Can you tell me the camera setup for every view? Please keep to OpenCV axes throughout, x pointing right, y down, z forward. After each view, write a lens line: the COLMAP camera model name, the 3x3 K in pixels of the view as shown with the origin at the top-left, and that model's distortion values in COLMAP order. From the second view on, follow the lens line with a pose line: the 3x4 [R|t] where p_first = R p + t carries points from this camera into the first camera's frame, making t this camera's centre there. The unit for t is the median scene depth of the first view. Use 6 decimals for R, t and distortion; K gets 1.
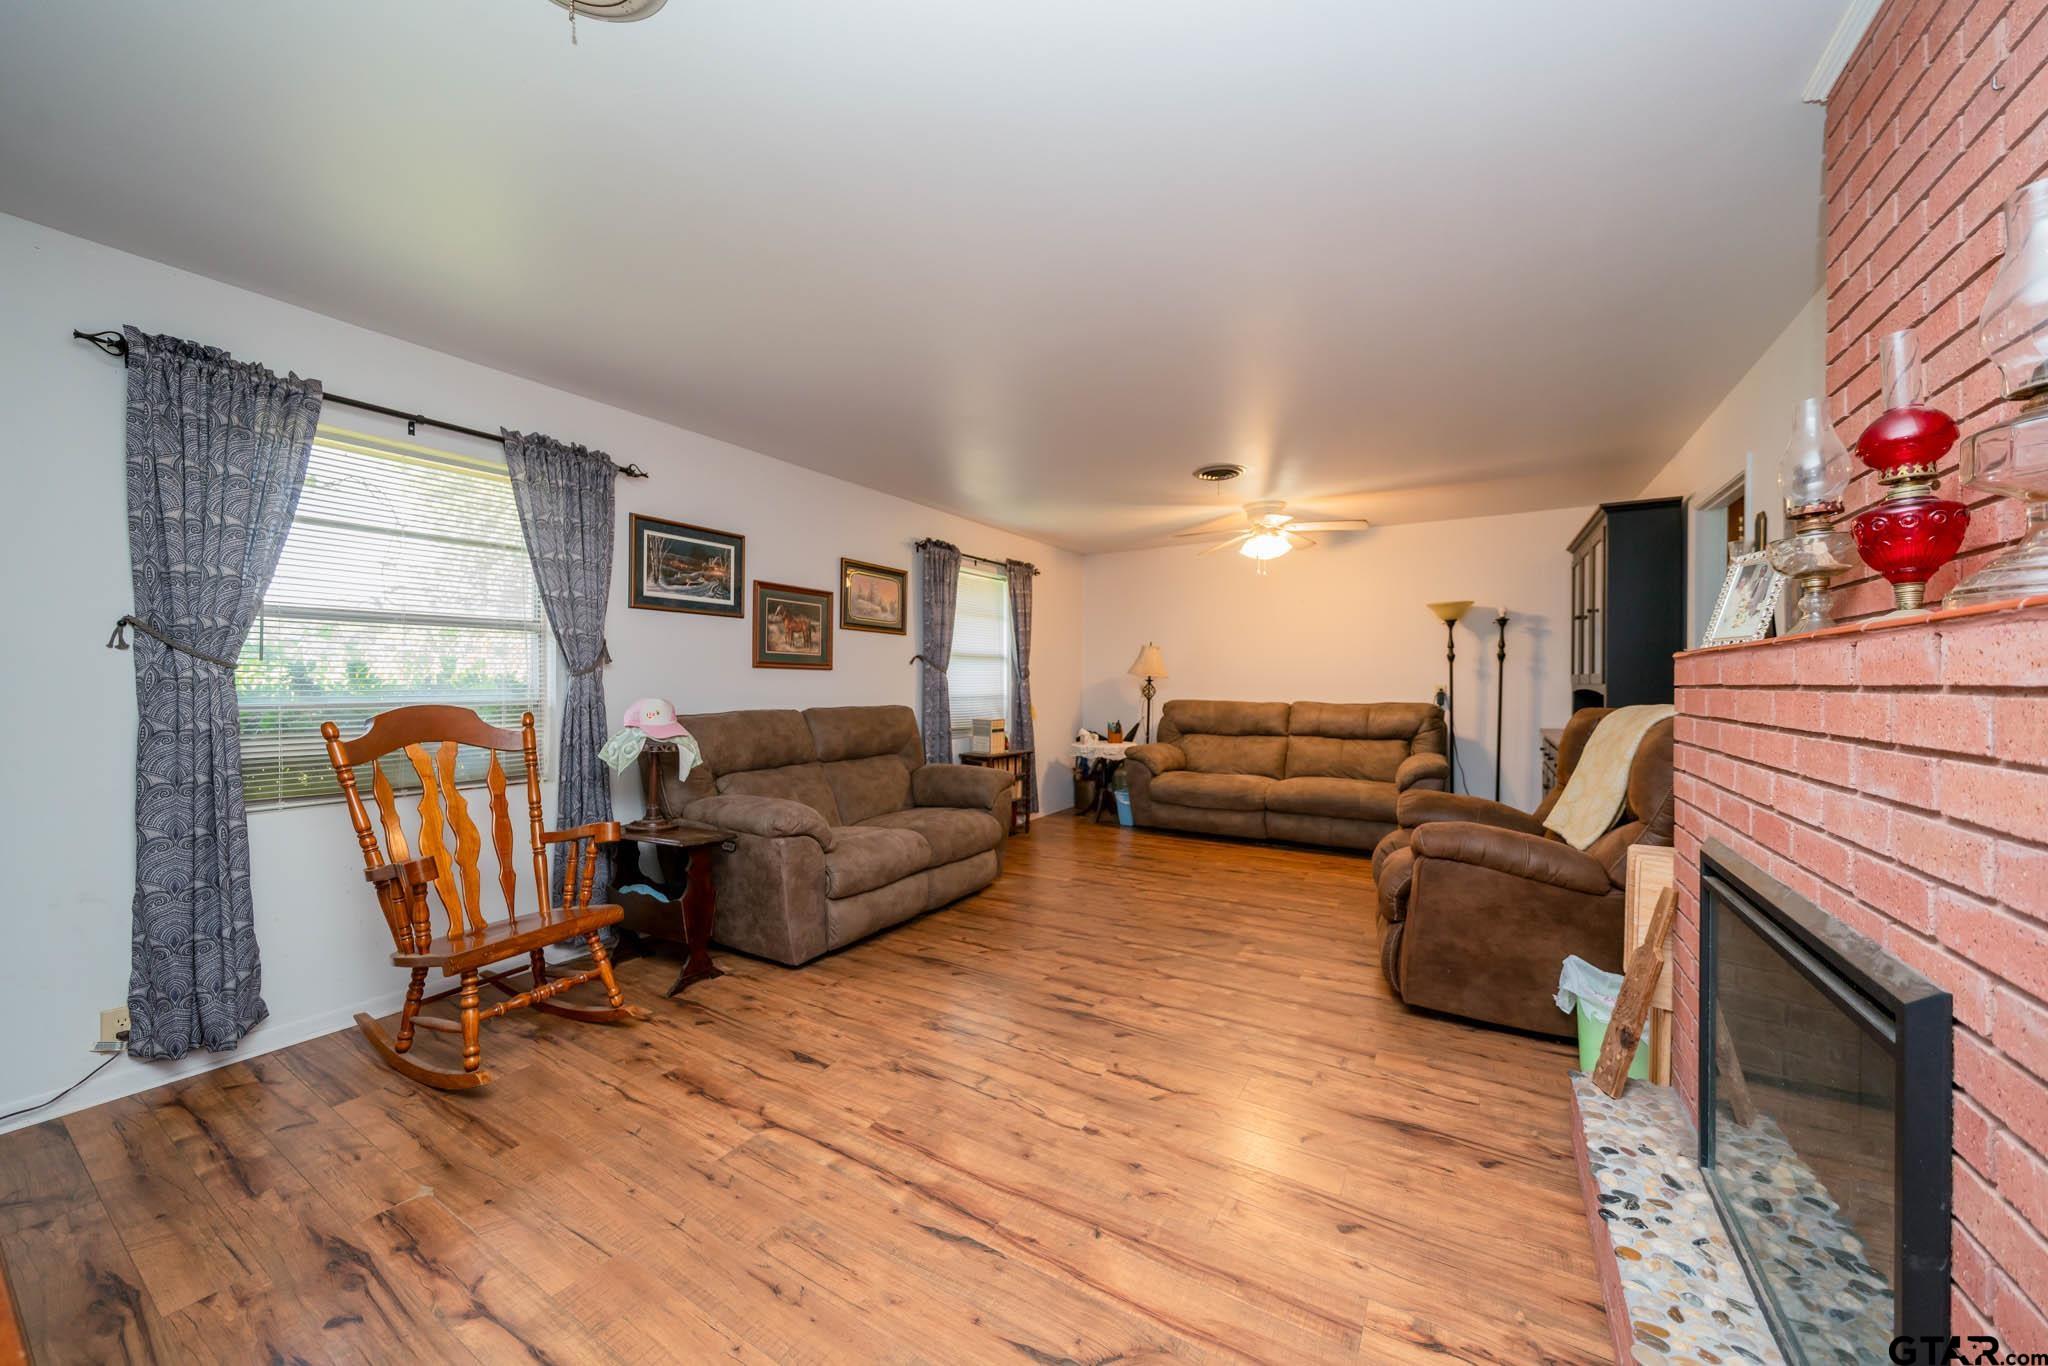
lens RADIAL K [[764.5, 0, 1024.0], [0, 764.5, 683.0], [0, 0, 1]] dist [-0.001181, -0.000388]
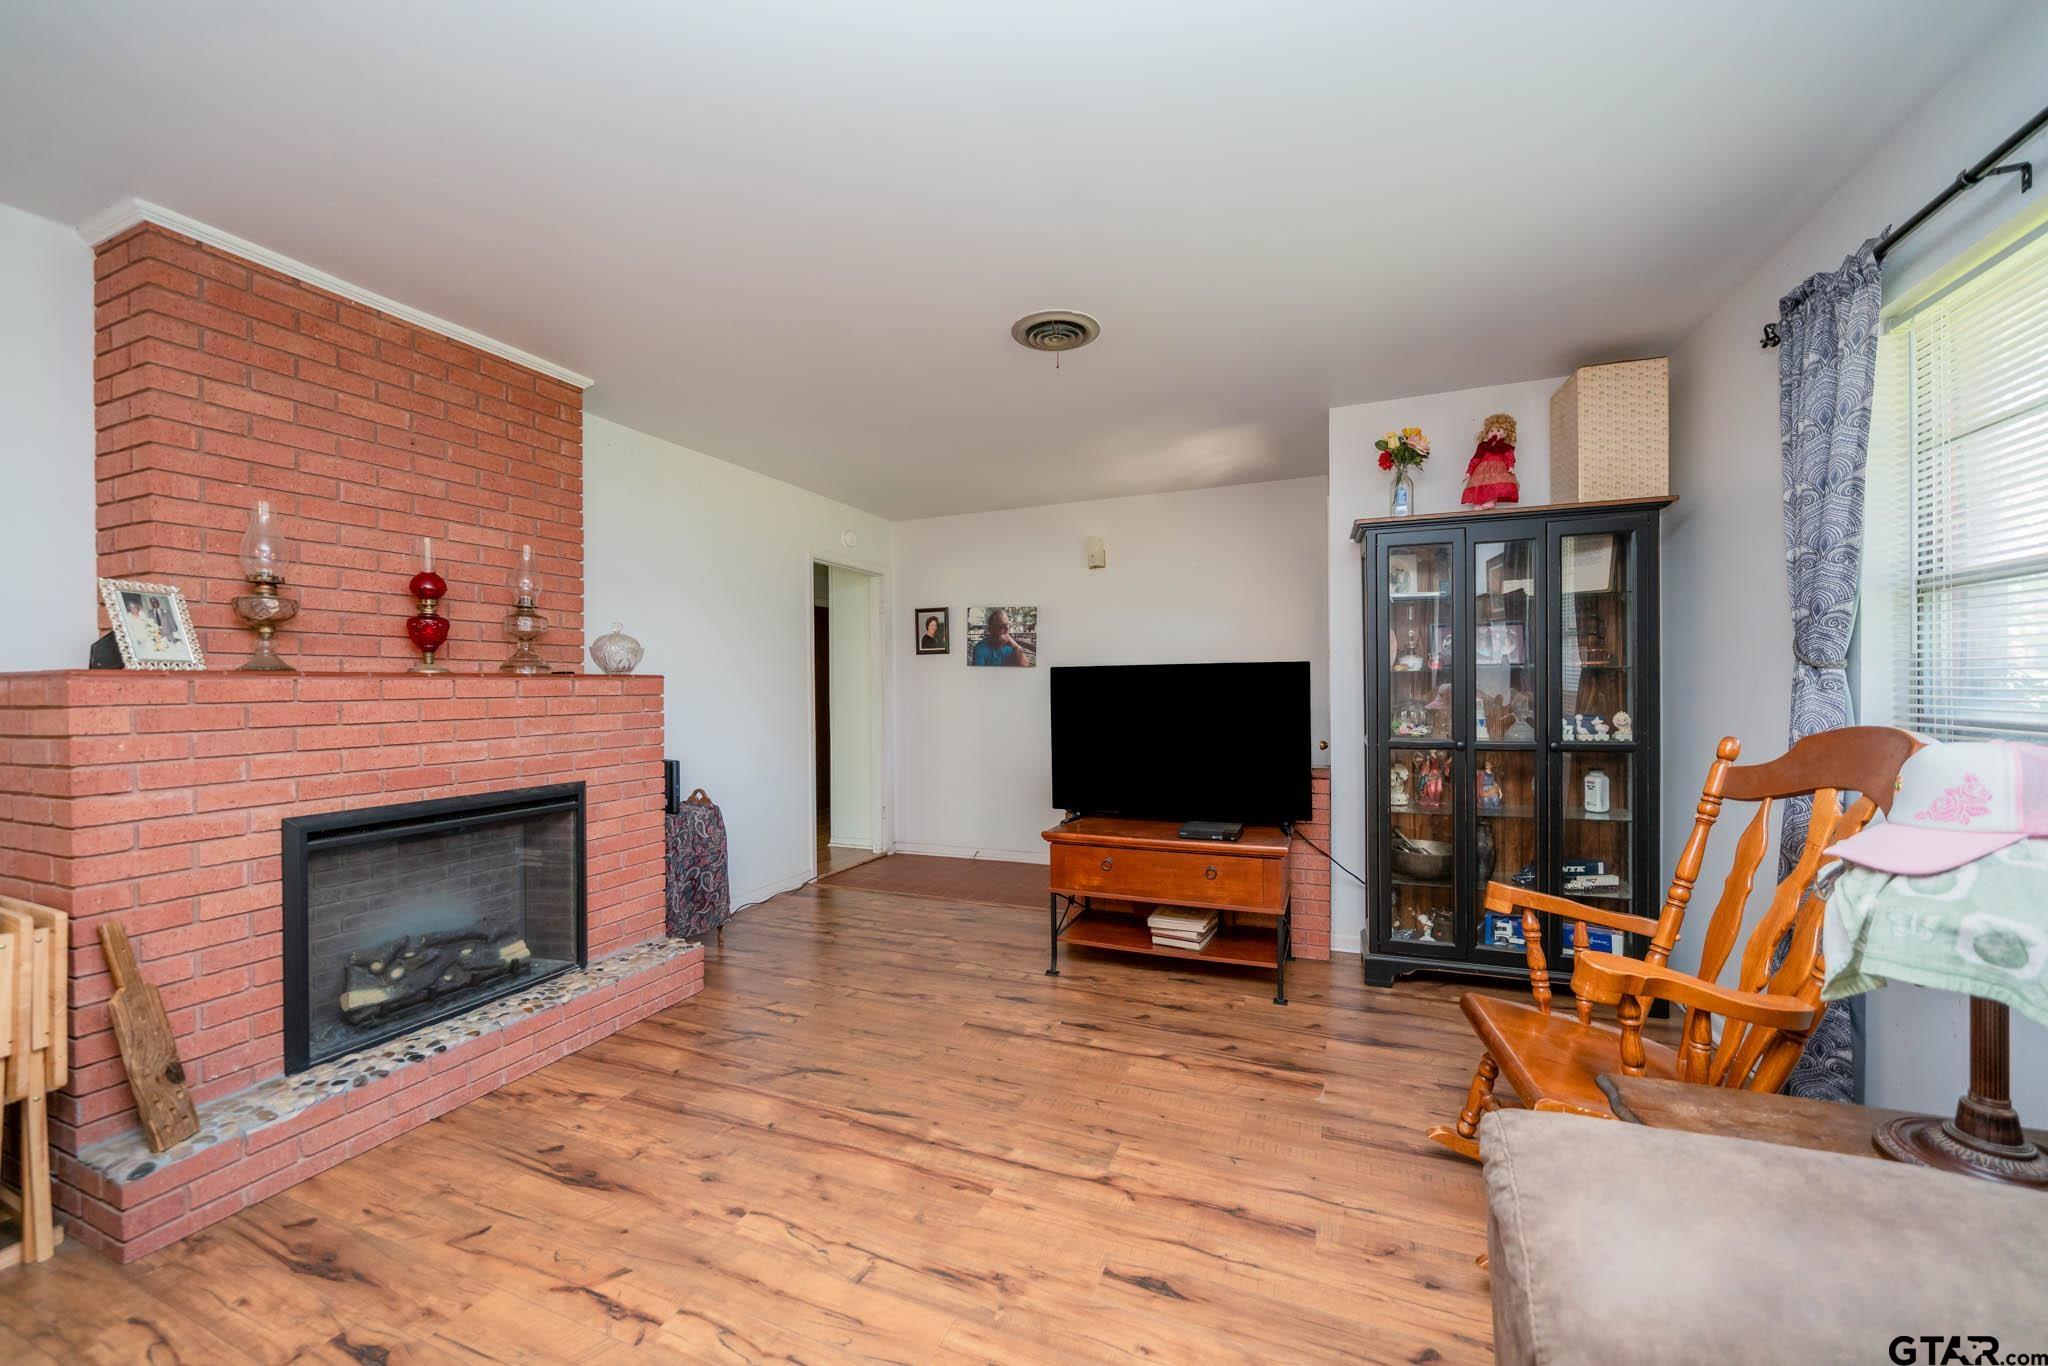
lens RADIAL K [[764.5, 0, 1024.0], [0, 764.5, 683.0], [0, 0, 1]] dist [-0.001181, -0.000388]
pose [[-0.986384, 0.009730, -0.164171, -0.073001], [0.010230, 0.999945, -0.002198, -0.008453], [0.164140, -0.003848, -0.986429, 1.428248]]
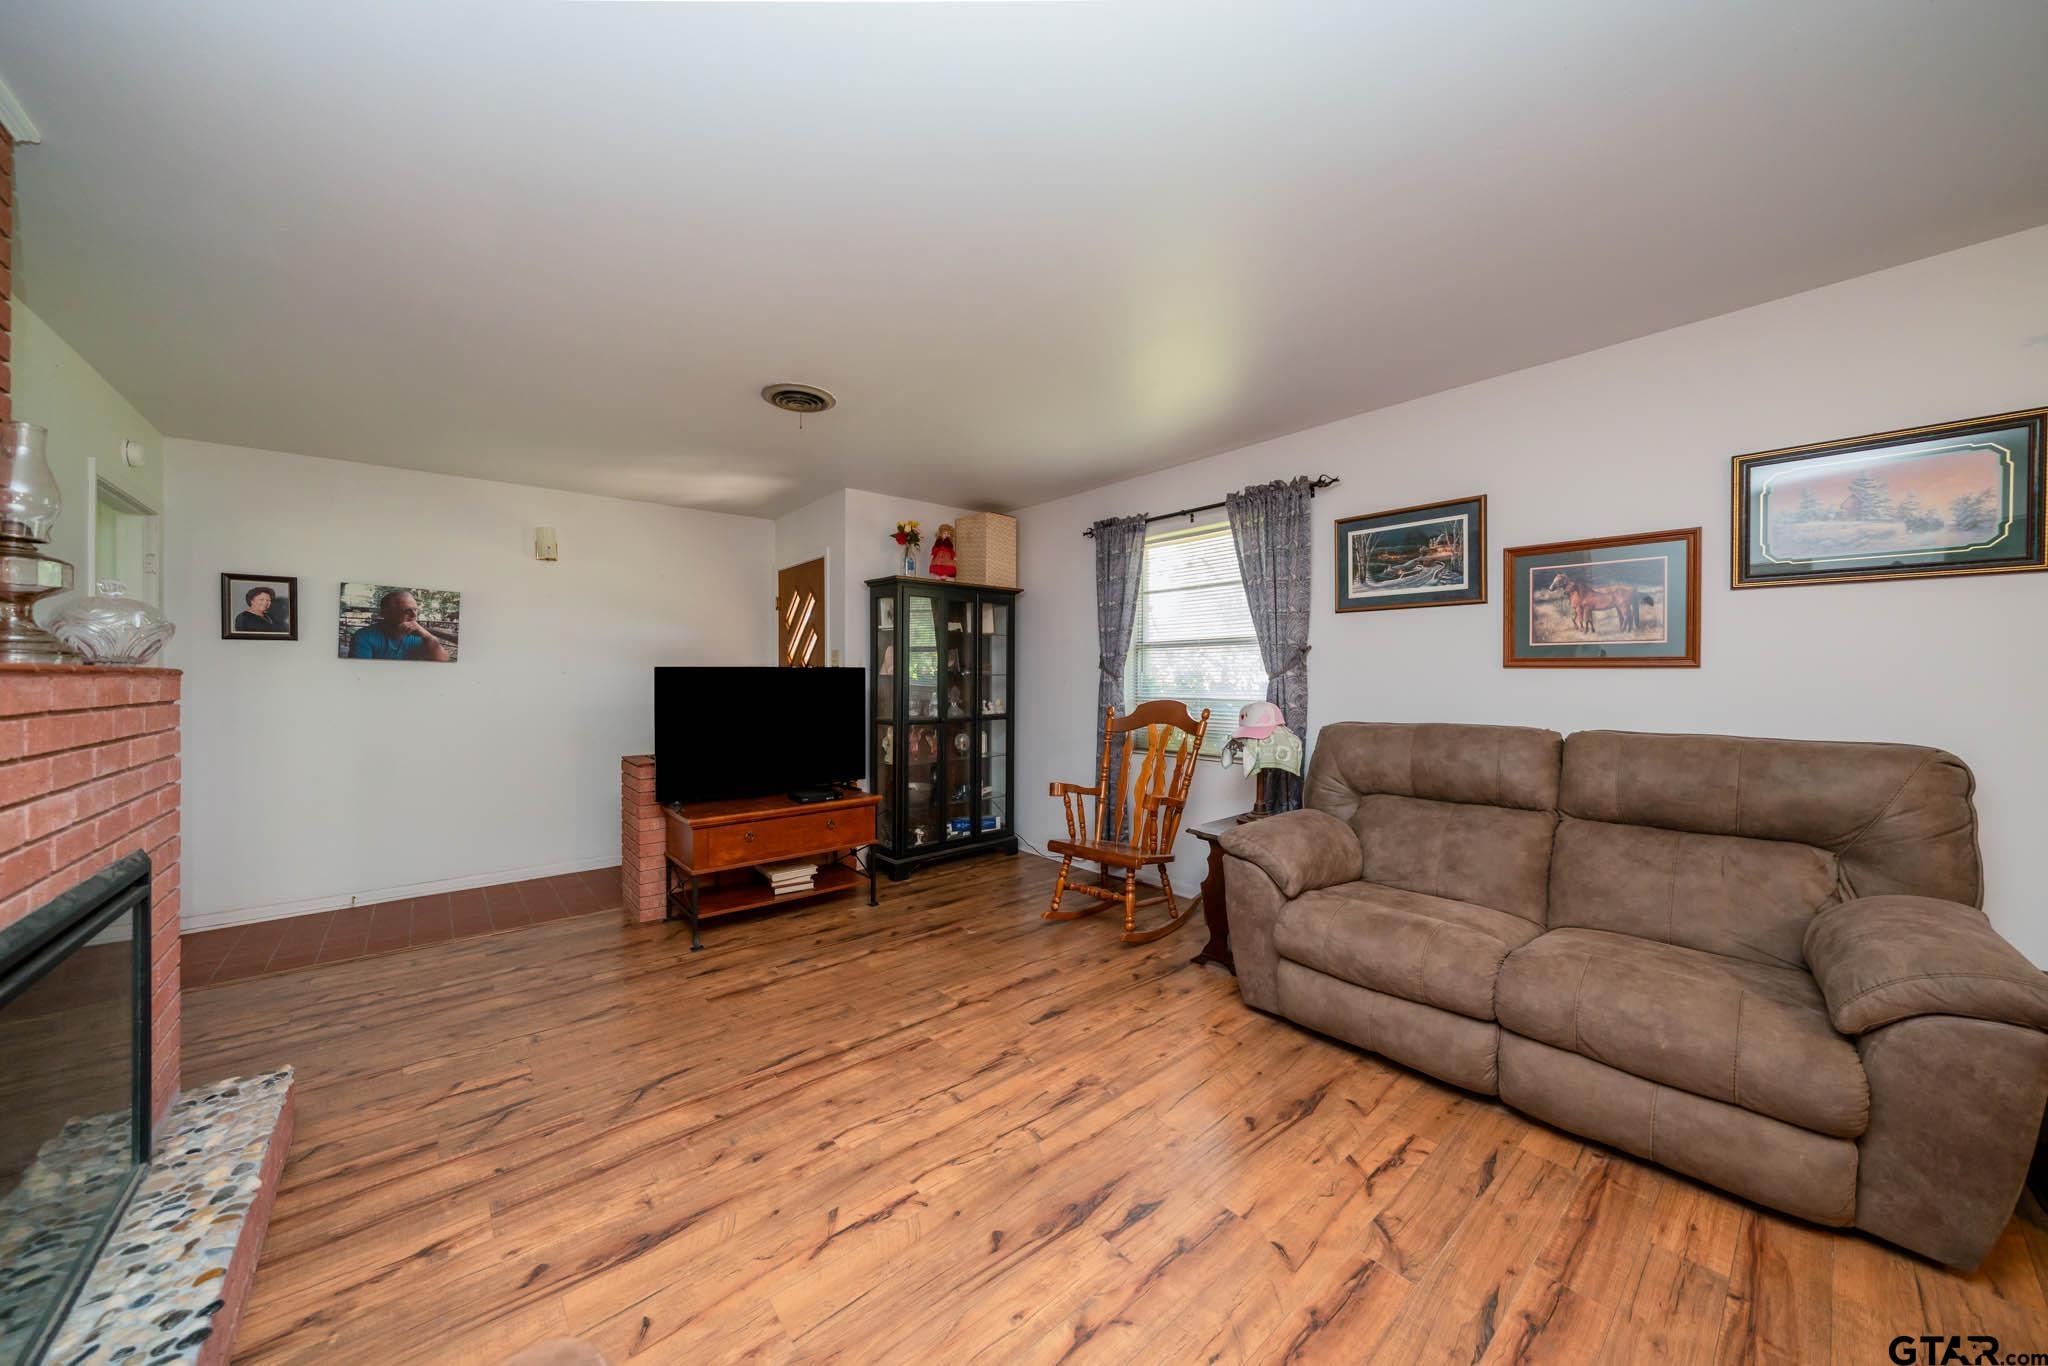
lens RADIAL K [[695.9, 0, 1002.5], [0, 695.9, 674.1], [0, 0, 1]] dist [-0.002023, 0.000044]
pose [[-0.328716, -0.002277, -0.944426, 0.649793], [0.002550, 0.999991, -0.003299, -0.019604], [0.944426, -0.003493, -0.328707, 1.133555]]
